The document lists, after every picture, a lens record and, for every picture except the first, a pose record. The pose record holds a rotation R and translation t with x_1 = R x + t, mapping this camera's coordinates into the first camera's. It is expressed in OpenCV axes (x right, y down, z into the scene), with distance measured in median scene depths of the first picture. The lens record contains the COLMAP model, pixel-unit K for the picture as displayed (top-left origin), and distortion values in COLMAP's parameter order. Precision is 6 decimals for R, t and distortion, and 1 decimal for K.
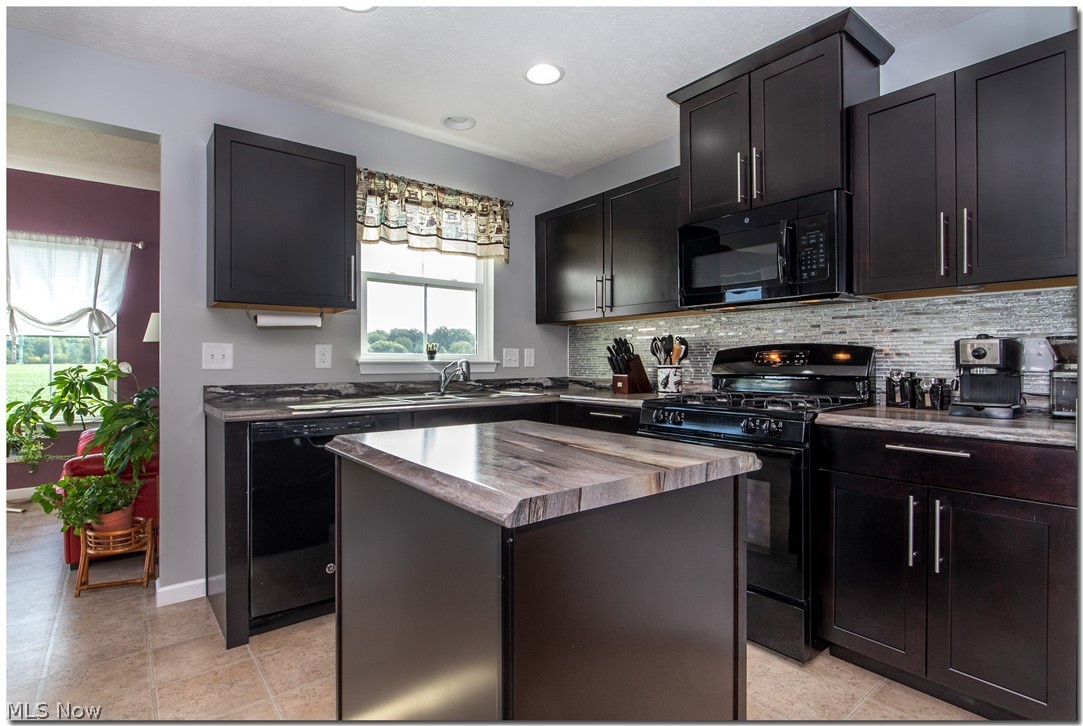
lens RADIAL K [[542.1, 0, 547.7], [0, 542.1, 360.6], [0, 0, 1]] dist [-0.002454, -0.005485]
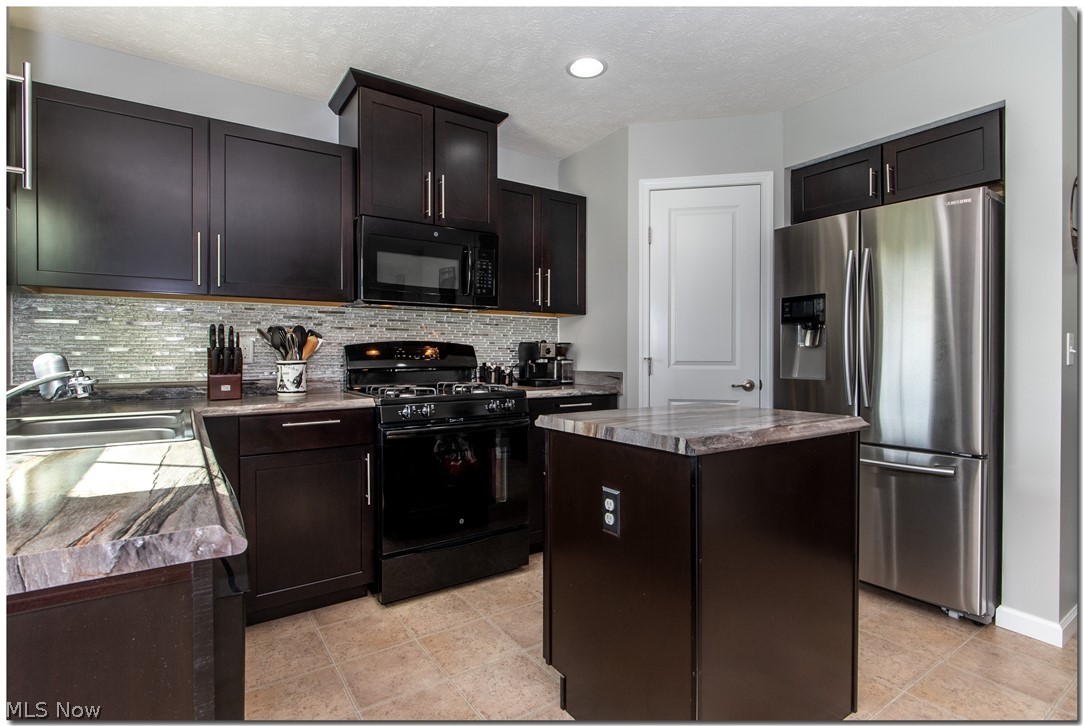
lens RADIAL K [[542.1, 0, 544.5], [0, 542.1, 356.7], [0, 0, 1]] dist [-0.002454, -0.005485]
pose [[0.068339, -0.001646, 0.997661, -0.619479], [-0.000418, 0.999999, 0.001678, 0.000365], [-0.997662, -0.000531, 0.068338, 0.556563]]
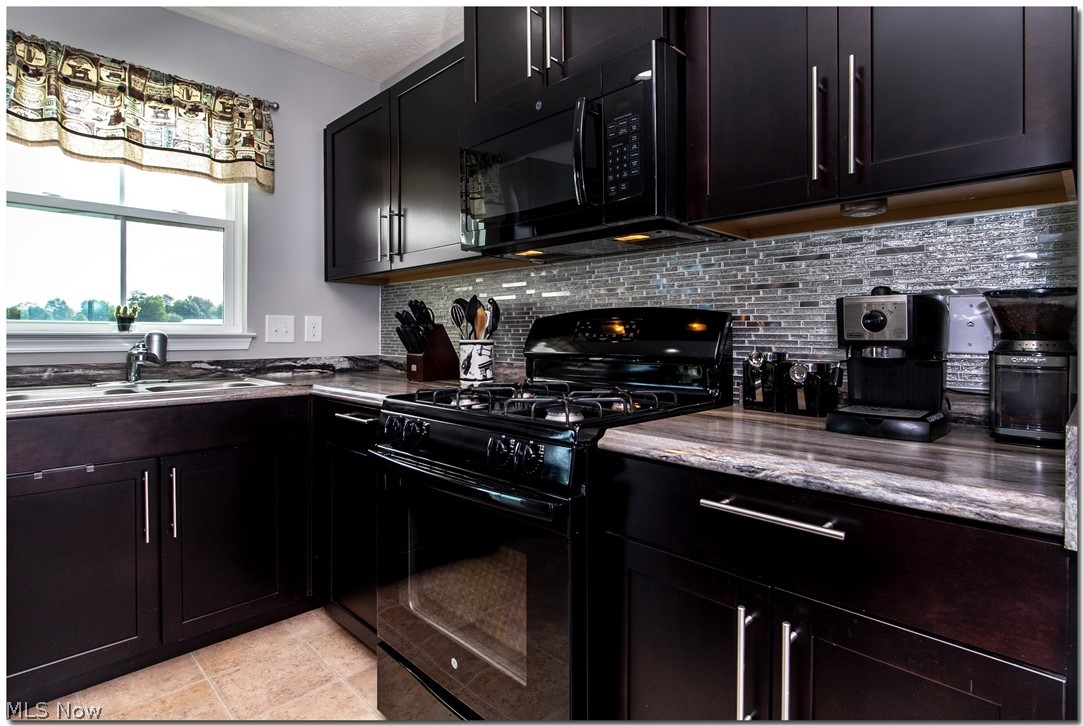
lens RADIAL K [[542.1, 0, 578.4], [0, 542.1, 334.7], [0, 0, 1]] dist [-0.002454, -0.005485]
pose [[0.991077, 0.003230, 0.133255, 0.266696], [-0.003453, 0.999993, 0.001436, 0.000692], [-0.133249, -0.001884, 0.991081, 0.308247]]
